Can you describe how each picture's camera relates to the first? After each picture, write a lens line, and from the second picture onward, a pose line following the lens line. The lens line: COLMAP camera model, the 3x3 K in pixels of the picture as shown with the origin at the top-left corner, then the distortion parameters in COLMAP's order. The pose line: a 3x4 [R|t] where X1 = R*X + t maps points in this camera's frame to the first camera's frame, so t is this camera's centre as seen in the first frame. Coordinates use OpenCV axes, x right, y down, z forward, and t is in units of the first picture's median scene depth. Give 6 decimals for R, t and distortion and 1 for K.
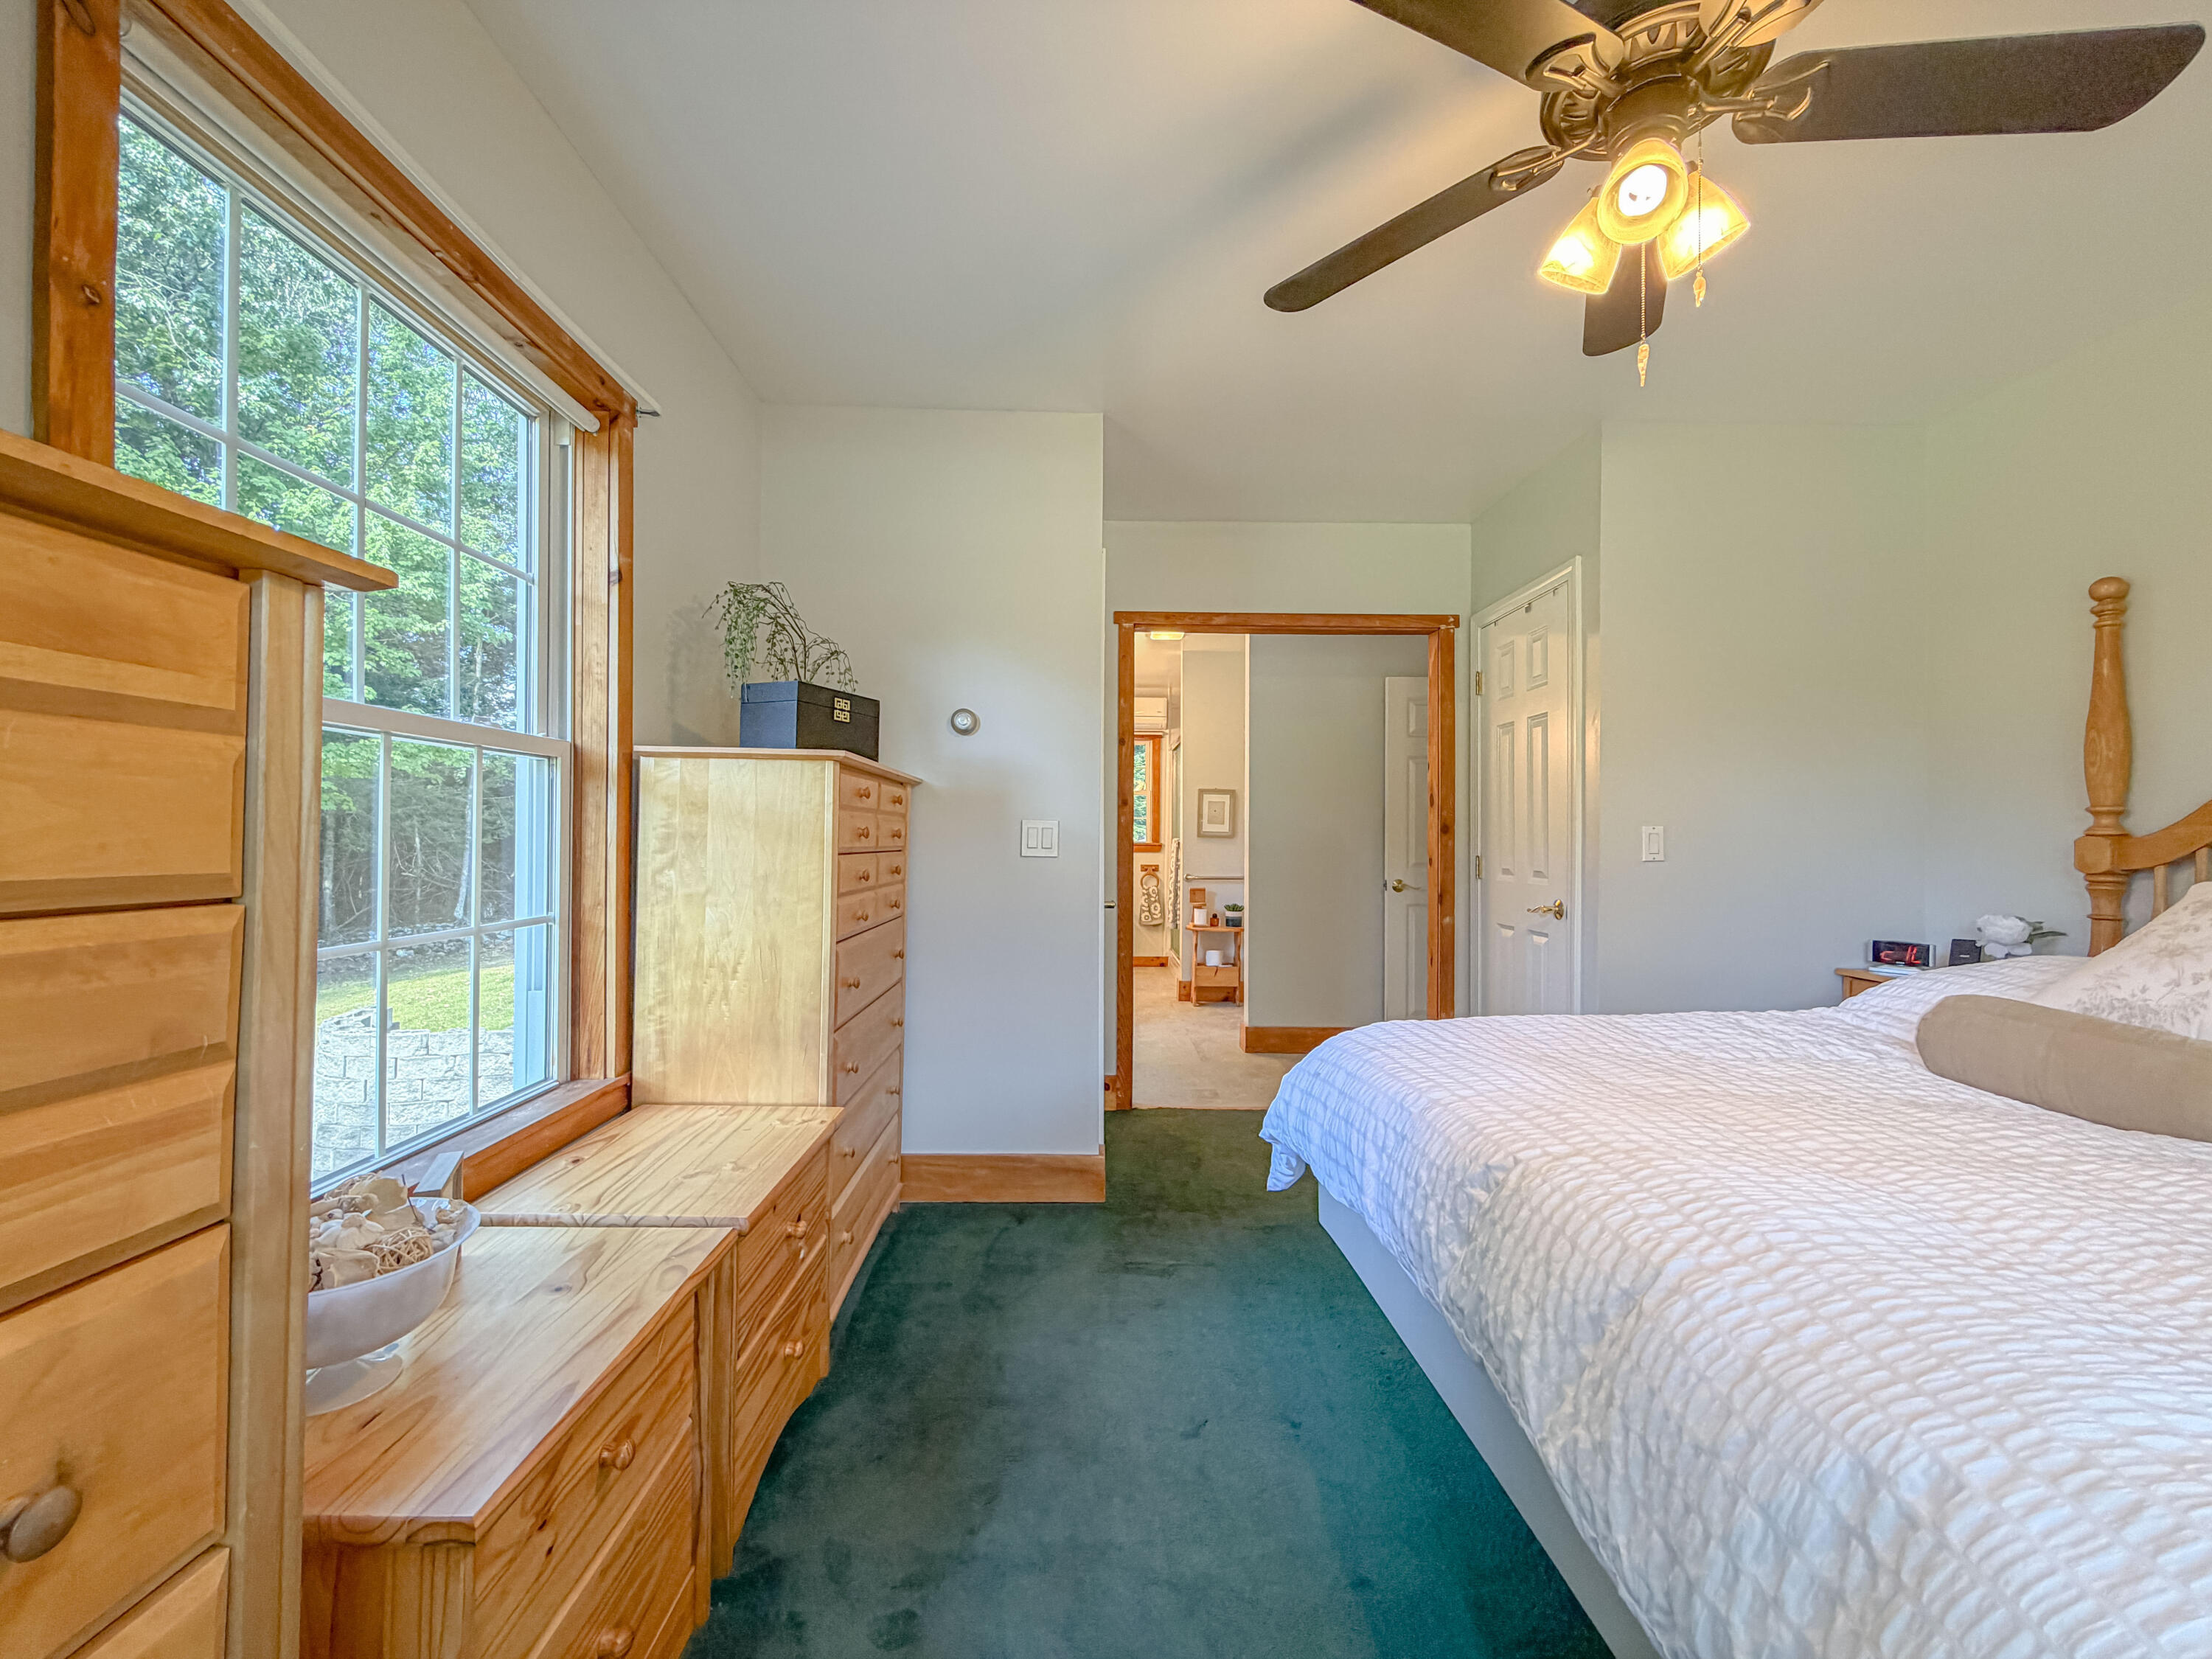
lens RADIAL K [[882.1, 0, 1098.3], [0, 882.1, 835.6], [0, 0, 1]] dist [-0.000634, 0.000272]
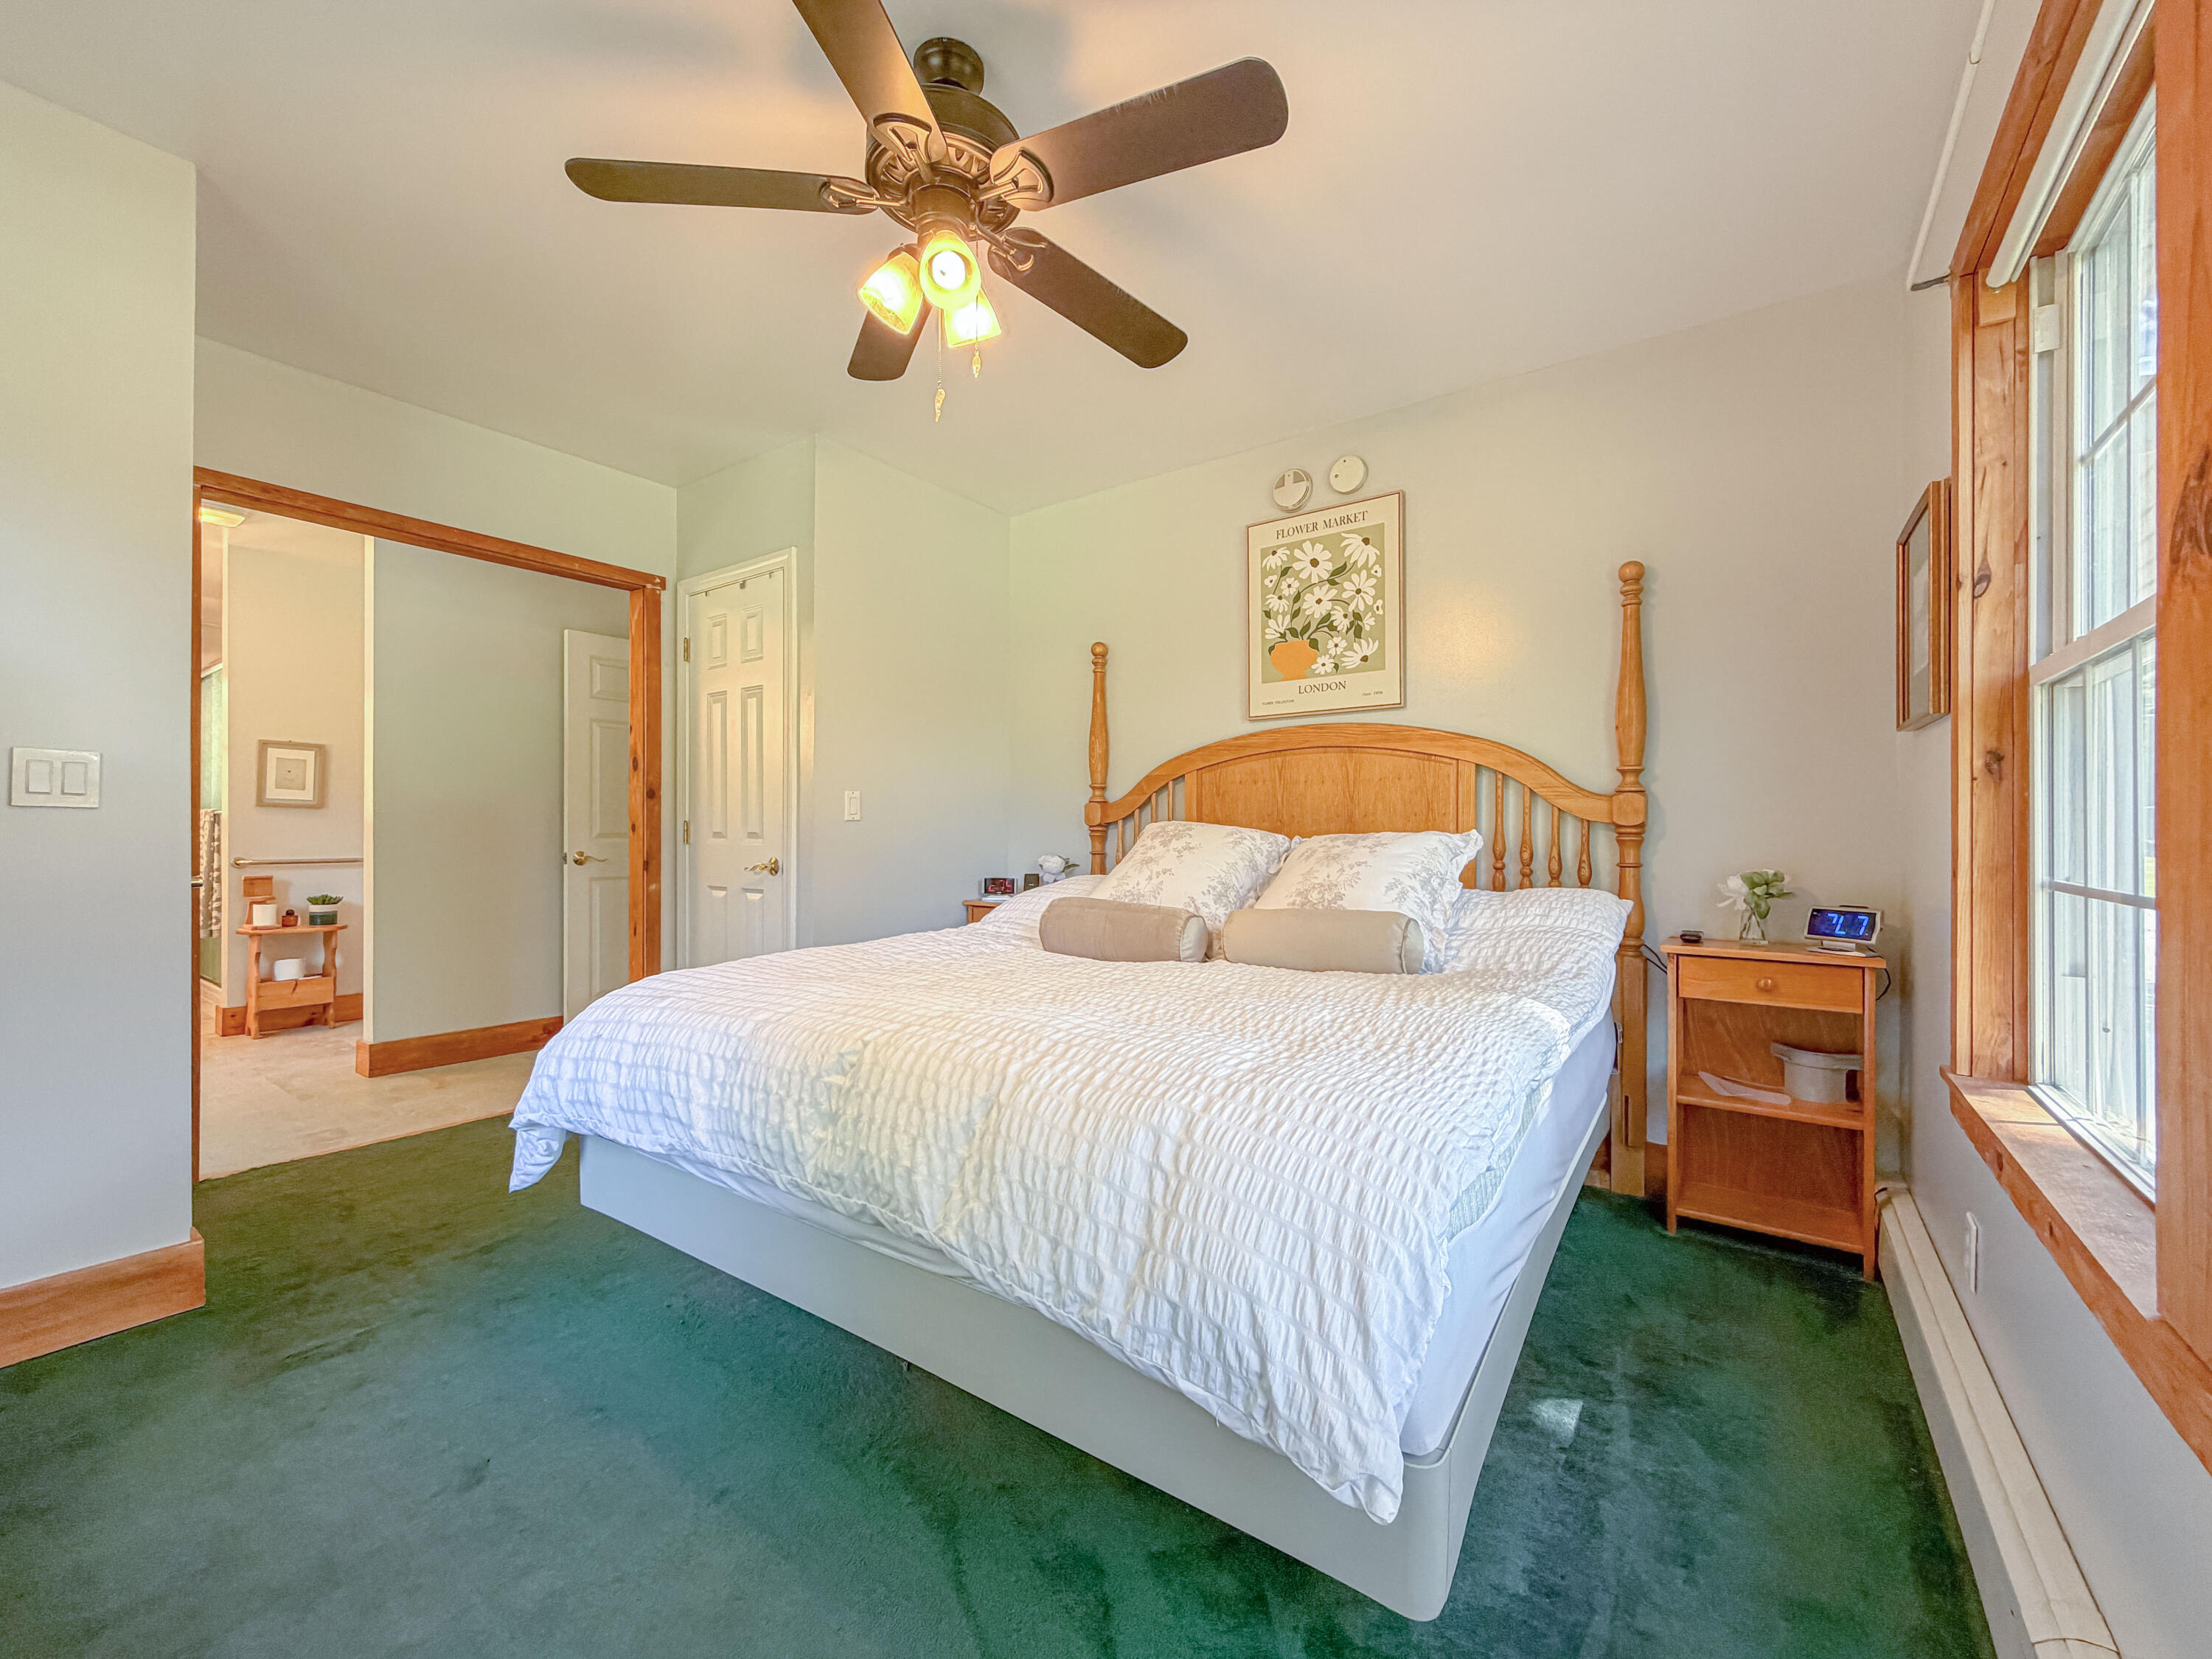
lens RADIAL K [[879.9, 0, 1106.0], [0, 879.9, 829.5], [0, 0, 1]] dist [0.000267, 0.000158]
pose [[0.600709, -0.004716, 0.799454, -0.138173], [-0.003119, 0.999961, 0.008242, 0.037114], [-0.799461, -0.007444, 0.600671, 0.019580]]
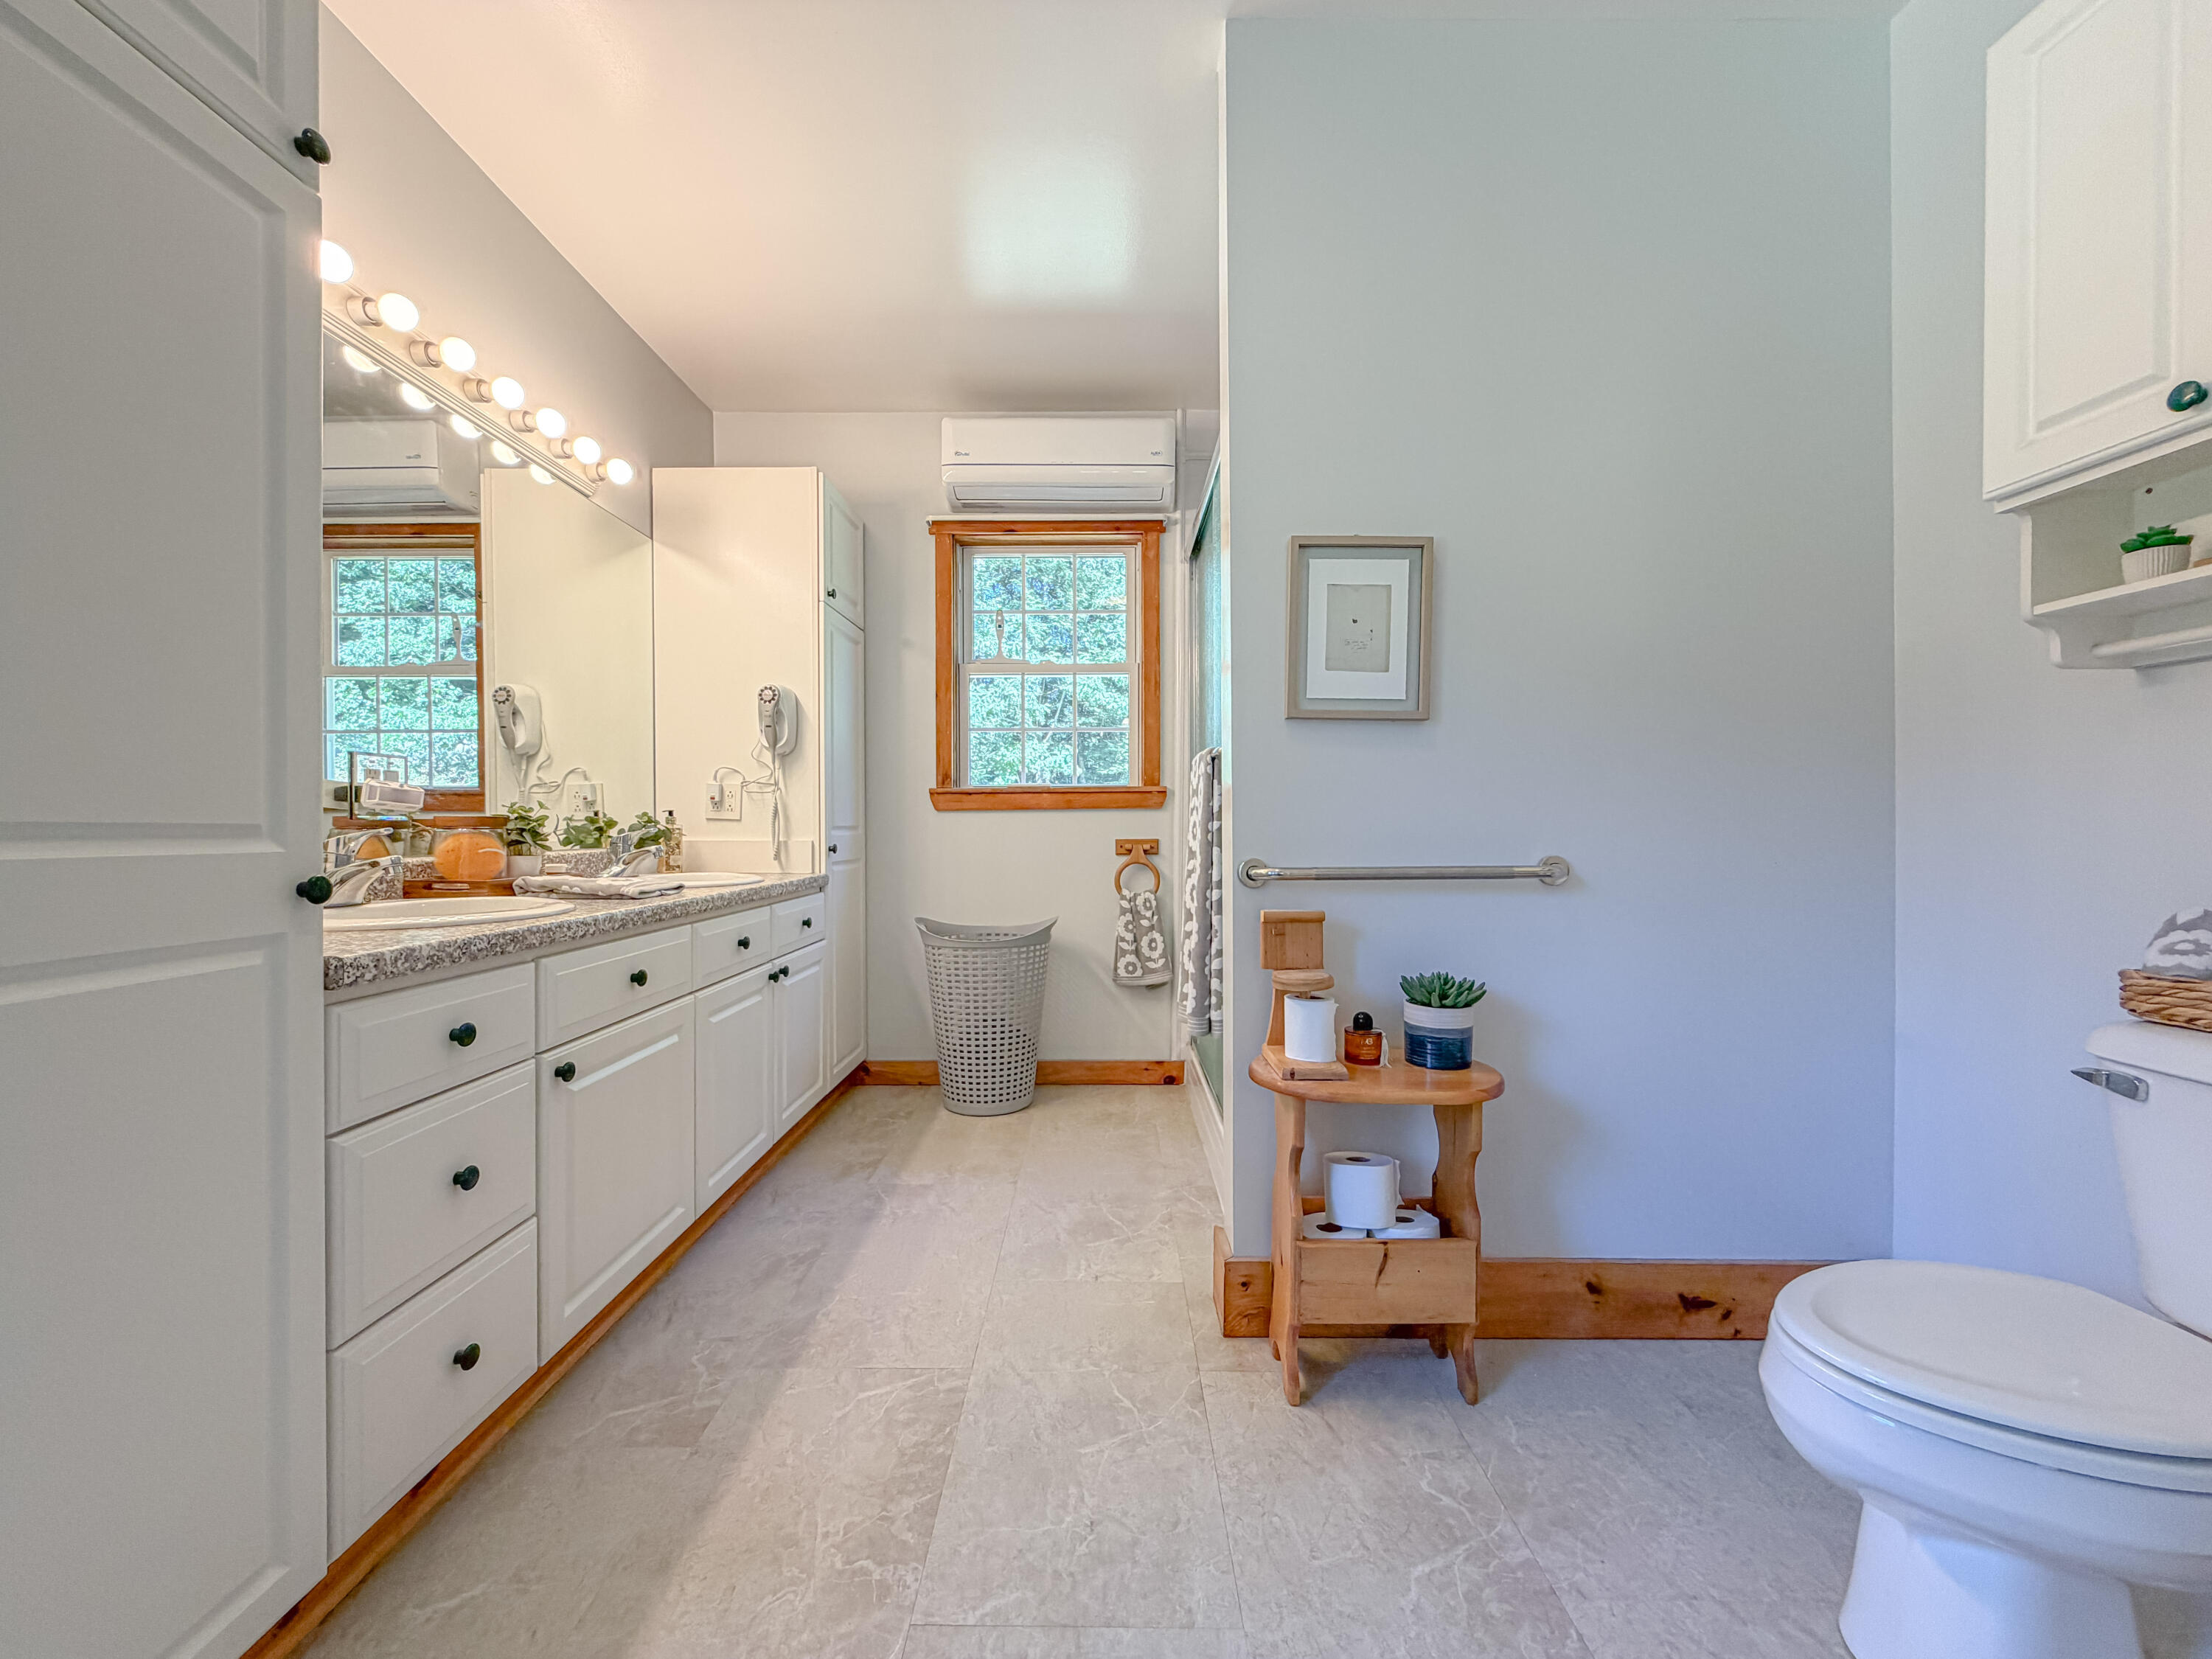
lens RADIAL K [[882.1, 0, 1098.3], [0, 882.1, 835.6], [0, 0, 1]] dist [-0.000634, 0.000272]
pose [[0.999742, -0.010483, -0.020139, 0.179279], [0.010730, 0.999868, 0.012186, 0.096671], [0.020009, -0.012399, 0.999723, 2.173850]]
